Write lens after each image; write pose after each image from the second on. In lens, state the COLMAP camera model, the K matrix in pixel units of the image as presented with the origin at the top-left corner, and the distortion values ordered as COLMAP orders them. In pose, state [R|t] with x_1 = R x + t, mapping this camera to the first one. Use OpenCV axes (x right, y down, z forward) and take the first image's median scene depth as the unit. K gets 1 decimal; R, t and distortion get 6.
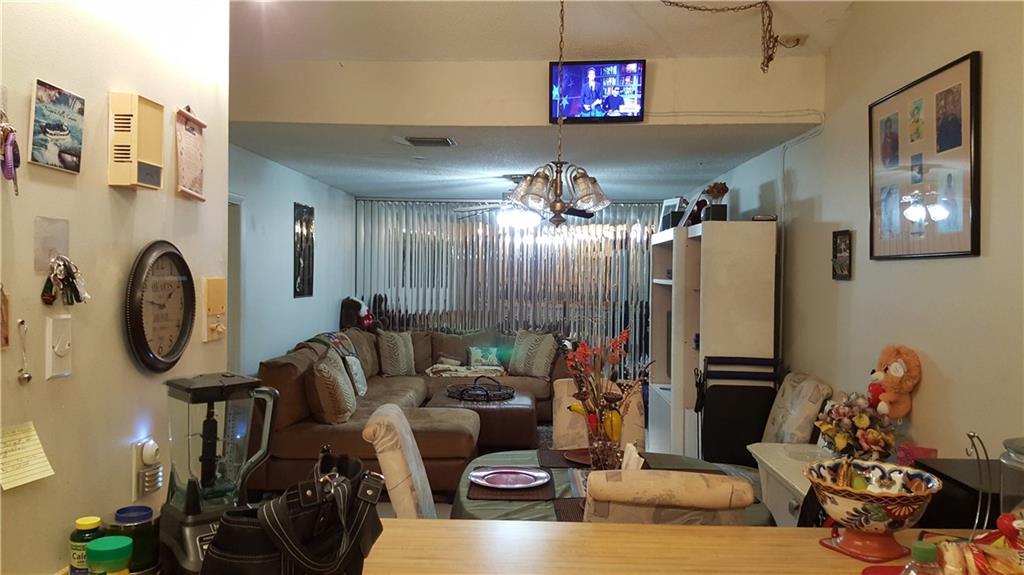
lens RADIAL K [[788.0, 0, 511.5], [0, 788.0, 300.3], [0, 0, 1]] dist [0.208273, -0.001248]
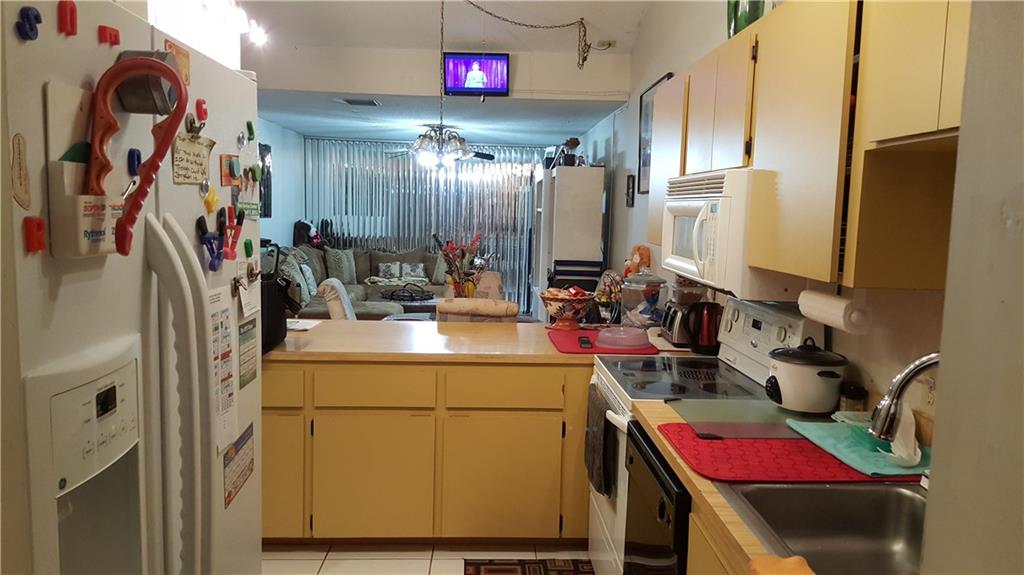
lens RADIAL K [[788.0, 0, 511.5], [0, 788.0, 300.3], [0, 0, 1]] dist [0.208273, -0.001248]
pose [[0.998005, 0.005118, 0.062929, 0.047036], [-0.010202, 0.996683, 0.080743, 0.017951], [-0.062307, -0.081224, 0.994746, -0.282033]]
